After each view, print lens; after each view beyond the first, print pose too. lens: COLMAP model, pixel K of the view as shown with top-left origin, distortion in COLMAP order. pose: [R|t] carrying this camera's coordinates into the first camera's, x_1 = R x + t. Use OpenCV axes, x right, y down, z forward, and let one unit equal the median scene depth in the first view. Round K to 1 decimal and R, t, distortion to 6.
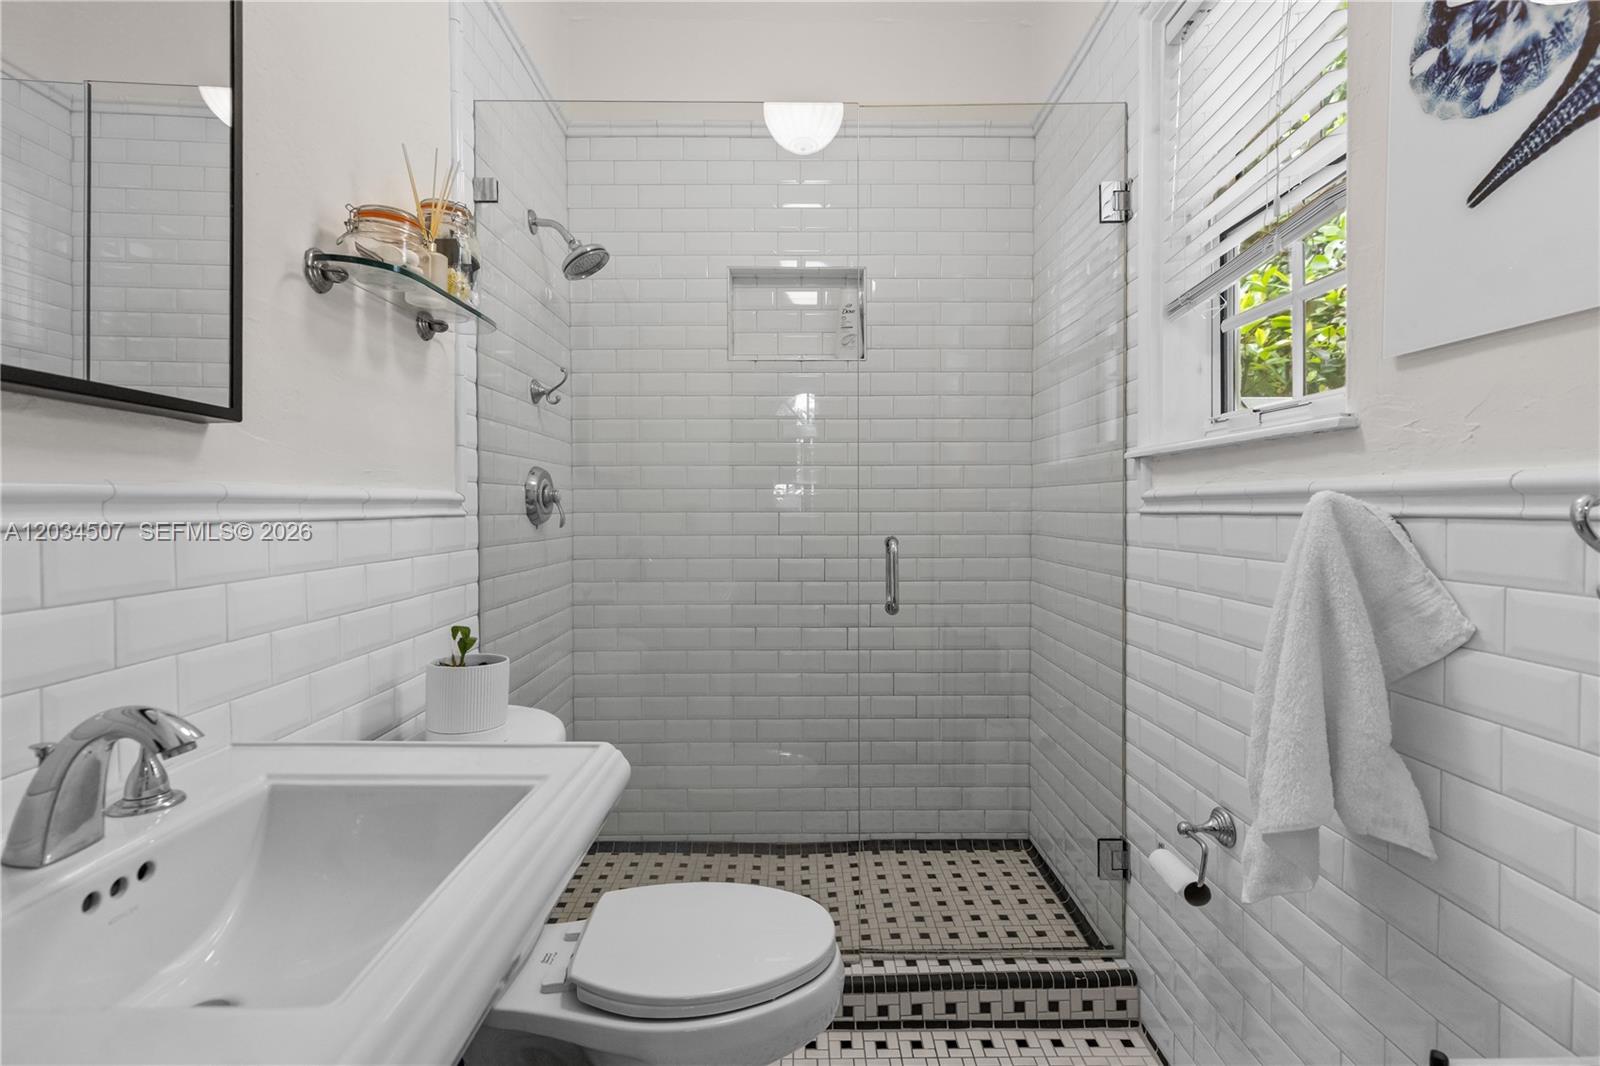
lens RADIAL K [[731.9, 0, 796.1], [0, 731.9, 521.8], [0, 0, 1]] dist [0.000285, -0.000297]
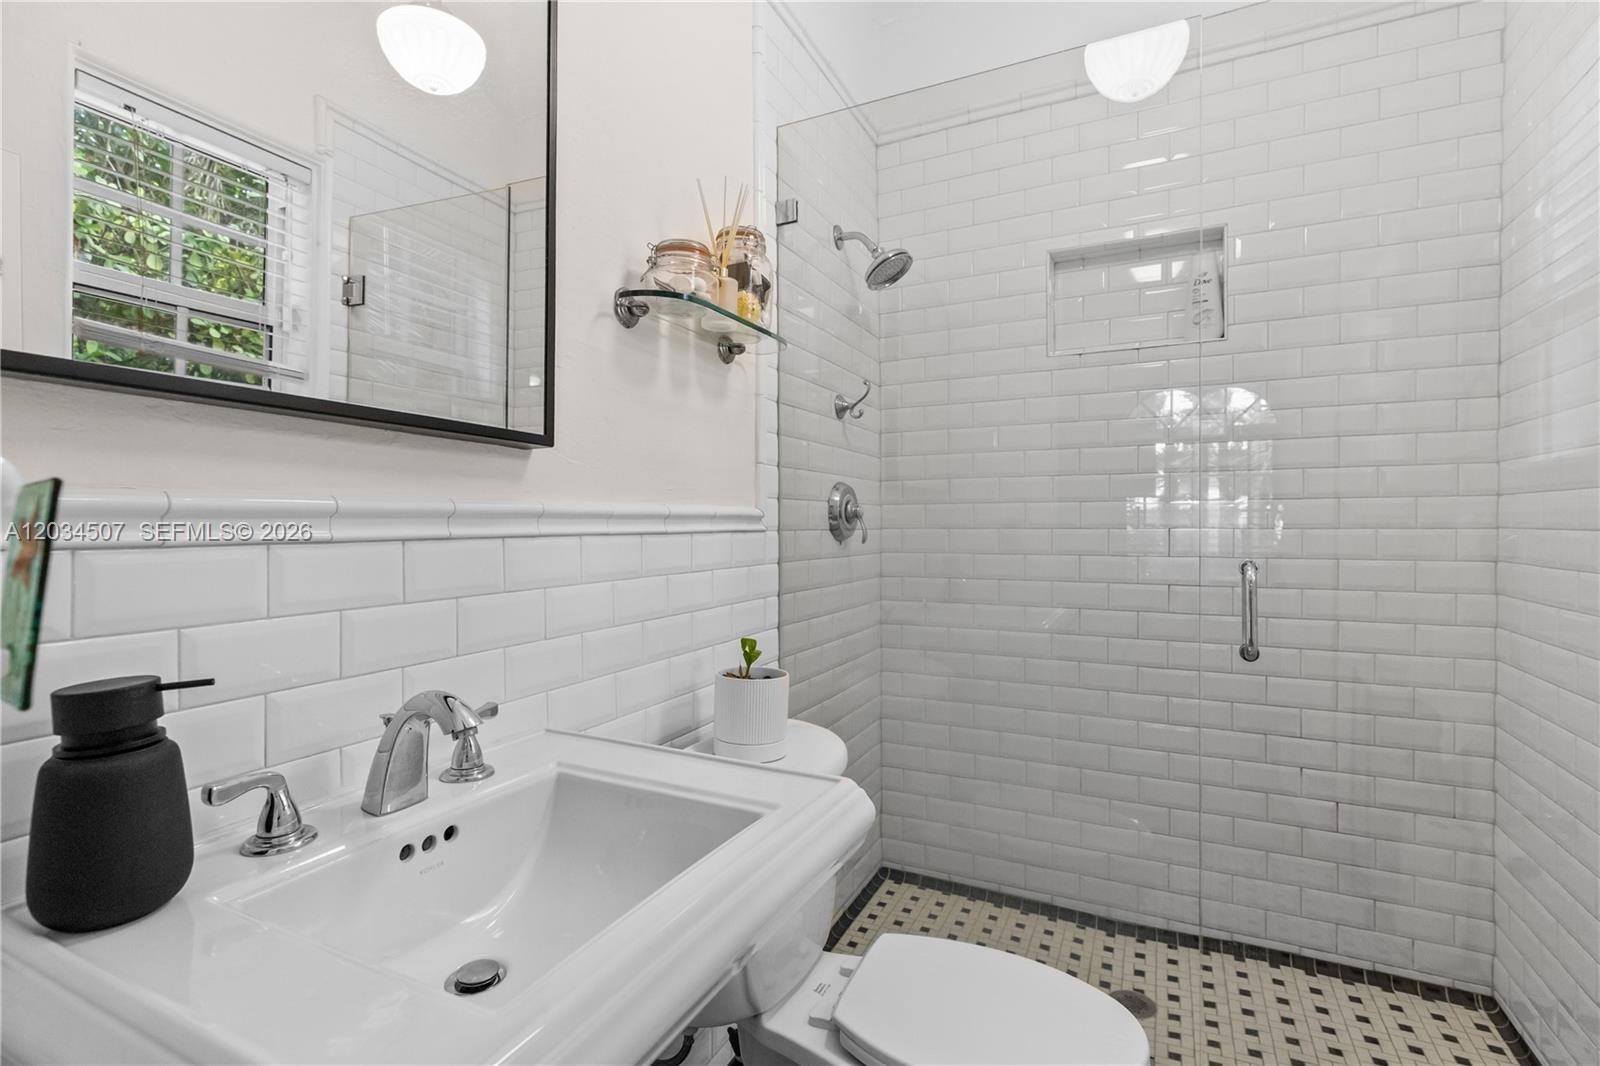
lens RADIAL K [[749.8, 0, 800.0], [0, 749.8, 533.0], [0, 0, 1]] dist [0.002376, -0.000463]
pose [[0.893907, 0.005332, -0.448220, 0.070421], [-0.009007, 0.999941, -0.006067, 0.000503], [0.448162, 0.009461, 0.893902, 0.086962]]
